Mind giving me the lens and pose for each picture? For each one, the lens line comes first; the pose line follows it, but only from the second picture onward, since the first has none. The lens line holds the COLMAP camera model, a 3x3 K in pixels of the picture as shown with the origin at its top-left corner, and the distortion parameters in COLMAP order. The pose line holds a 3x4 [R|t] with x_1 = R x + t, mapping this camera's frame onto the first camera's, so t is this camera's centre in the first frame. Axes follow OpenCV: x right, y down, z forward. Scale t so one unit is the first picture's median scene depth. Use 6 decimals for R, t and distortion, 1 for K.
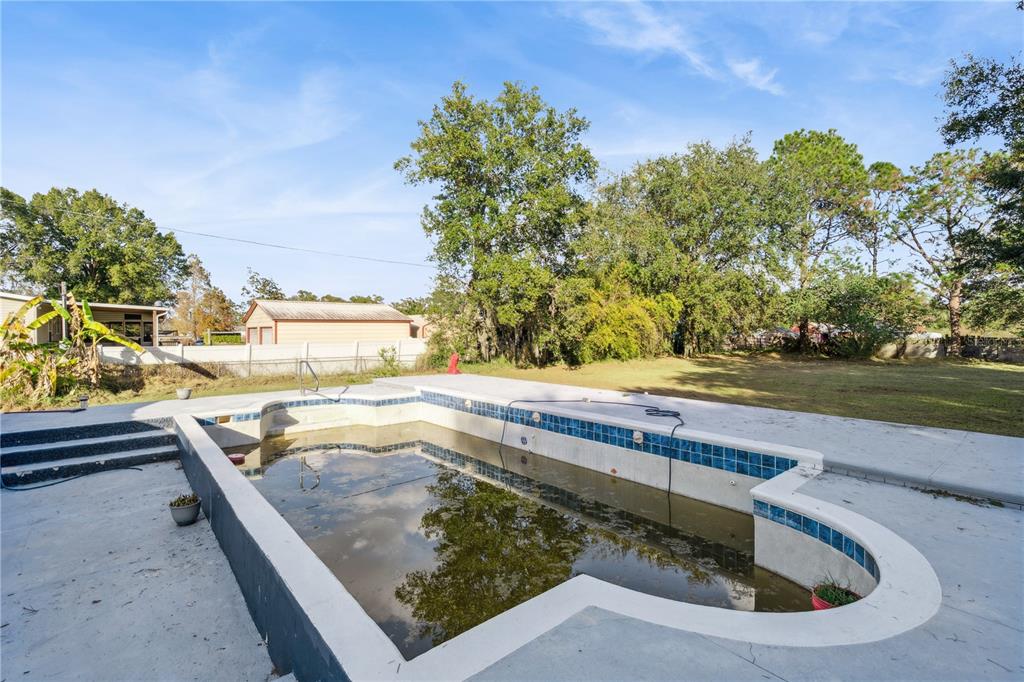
lens RADIAL K [[468.4, 0, 510.2], [0, 468.4, 337.3], [0, 0, 1]] dist [0.001416, 0.000115]
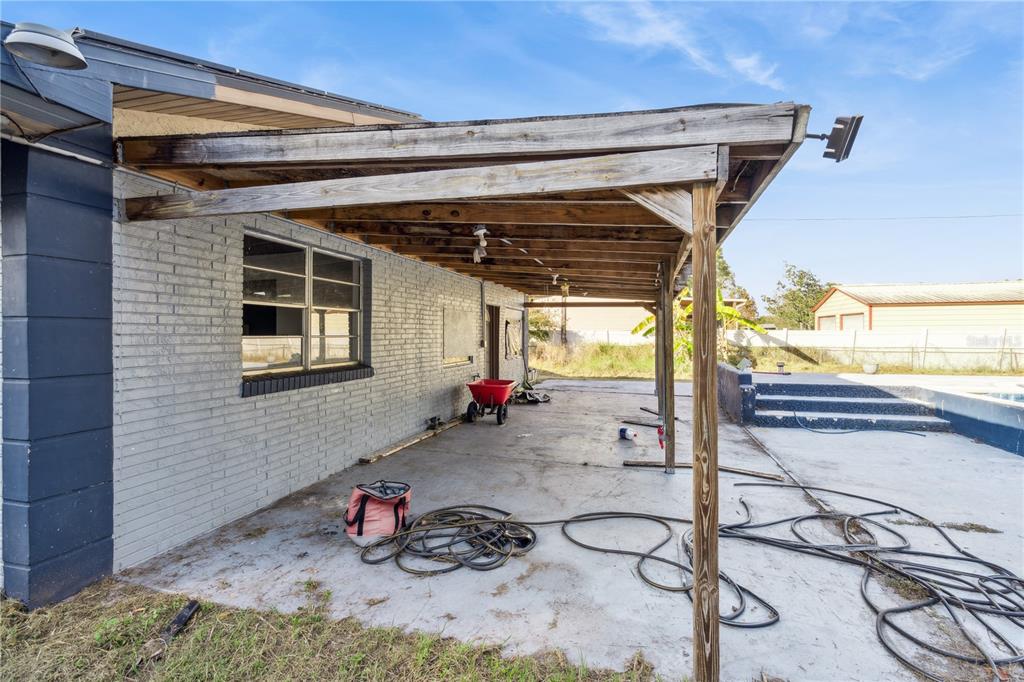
lens RADIAL K [[468.4, 0, 511.2], [0, 468.4, 336.9], [0, 0, 1]] dist [0.001416, 0.000115]
pose [[0.563789, 0.006562, -0.825893, -0.198939], [-0.008554, 0.999961, 0.002106, 0.038128], [0.825874, 0.005877, 0.563824, -0.081197]]
